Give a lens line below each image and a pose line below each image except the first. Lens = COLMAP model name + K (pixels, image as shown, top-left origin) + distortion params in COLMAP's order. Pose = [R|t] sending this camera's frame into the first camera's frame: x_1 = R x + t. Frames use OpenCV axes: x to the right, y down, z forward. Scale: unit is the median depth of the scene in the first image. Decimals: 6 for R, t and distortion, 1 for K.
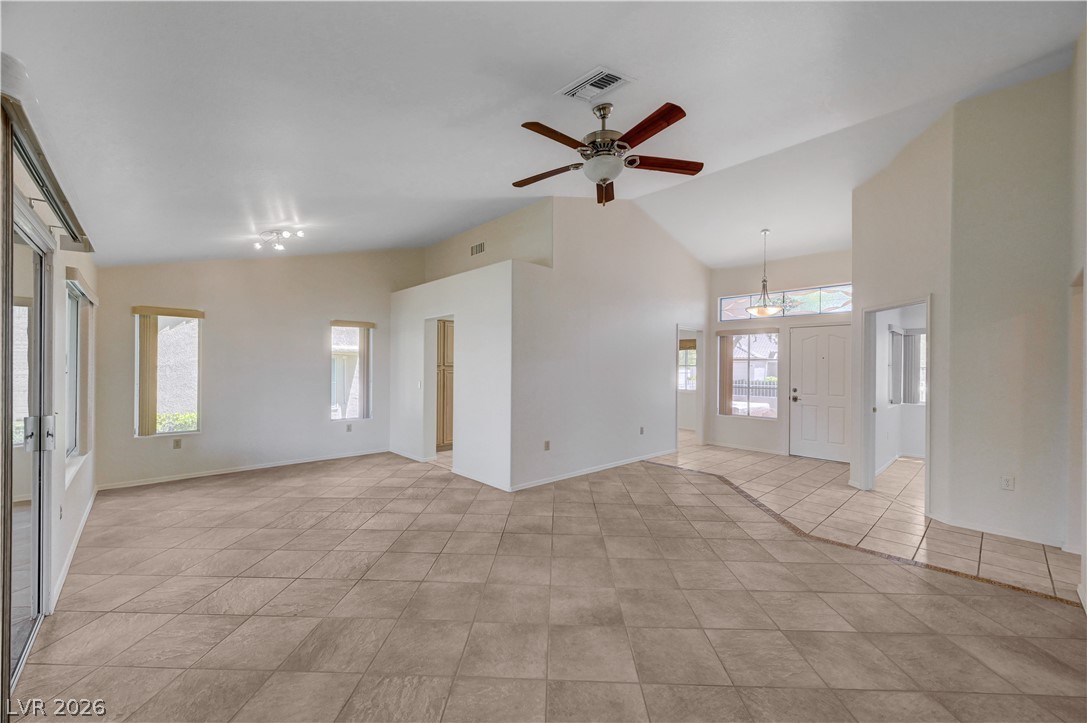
lens RADIAL K [[429.9, 0, 546.6], [0, 429.9, 366.7], [0, 0, 1]] dist [0.000530, 0.000200]
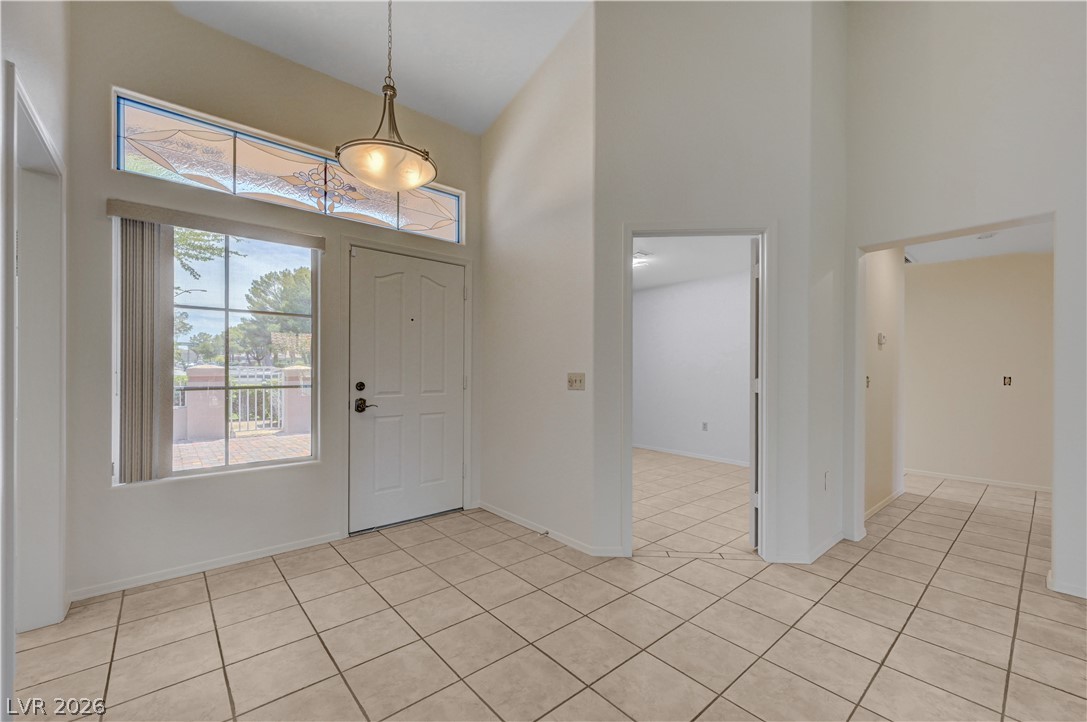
lens RADIAL K [[442.7, 0, 545.9], [0, 442.7, 368.8], [0, 0, 1]] dist [0.007282, 0.000149]
pose [[0.041870, -0.003197, 0.999118, 0.208901], [-0.006419, 0.999973, 0.003469, 0.057494], [-0.999102, -0.006559, 0.041848, 1.344854]]
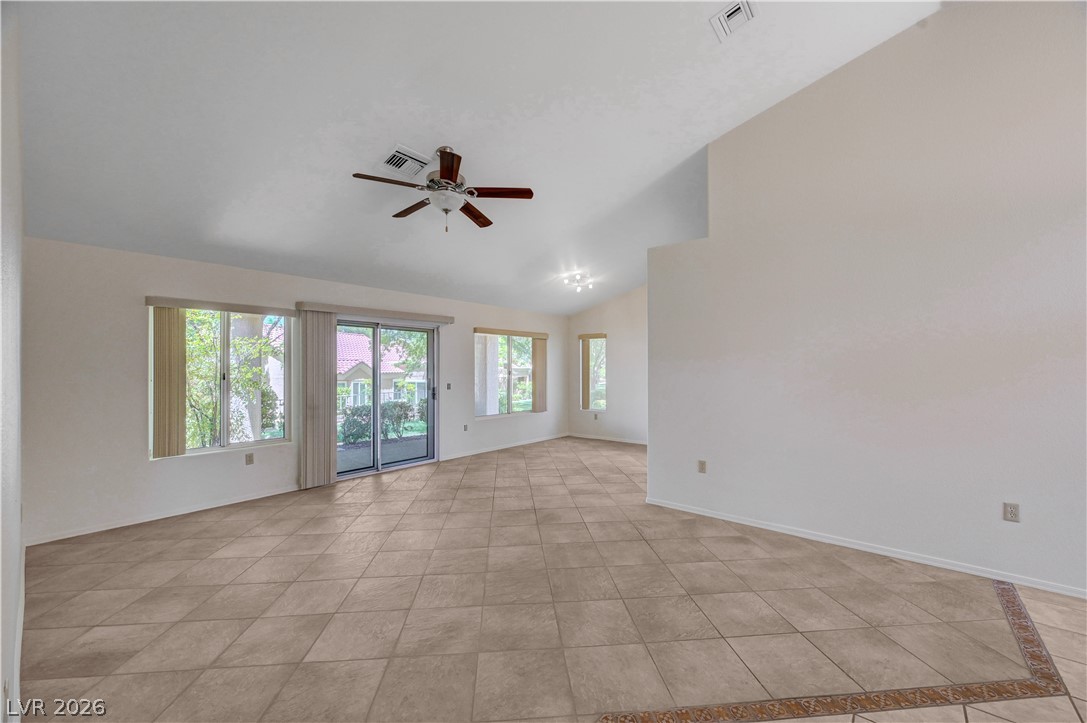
lens RADIAL K [[429.4, 0, 541.4], [0, 429.4, 368.5], [0, 0, 1]] dist [-0.000148, -0.000127]
pose [[0.116085, -0.009050, -0.993198, 0.949237], [0.004569, 0.999953, -0.008577, 0.013574], [0.993229, -0.003542, 0.116121, 0.792909]]
